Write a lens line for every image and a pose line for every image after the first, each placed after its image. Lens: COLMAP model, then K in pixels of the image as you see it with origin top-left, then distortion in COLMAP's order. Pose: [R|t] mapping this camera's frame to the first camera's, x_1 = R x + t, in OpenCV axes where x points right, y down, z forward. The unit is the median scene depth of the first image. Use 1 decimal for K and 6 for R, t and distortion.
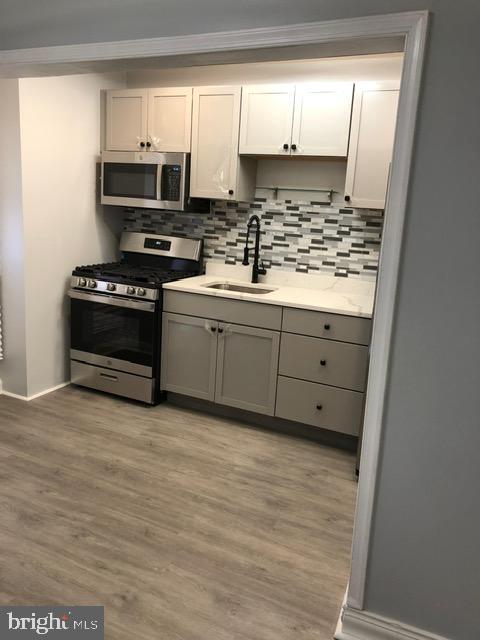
lens RADIAL K [[514.7, 0, 240.7], [0, 514.7, 317.5], [0, 0, 1]] dist [0.048004, -0.057297]
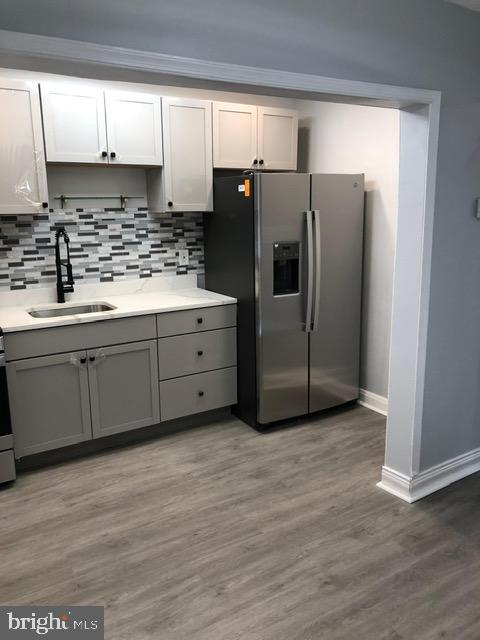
lens RADIAL K [[520.5, 0, 240.0], [0, 520.5, 320.0], [0, 0, 1]] dist [0.040211, -0.026893]
pose [[0.540530, -0.249777, 0.803392, -0.589810], [0.225545, 0.962980, 0.147645, -0.111617], [-0.810529, 0.101395, 0.576856, 0.246137]]
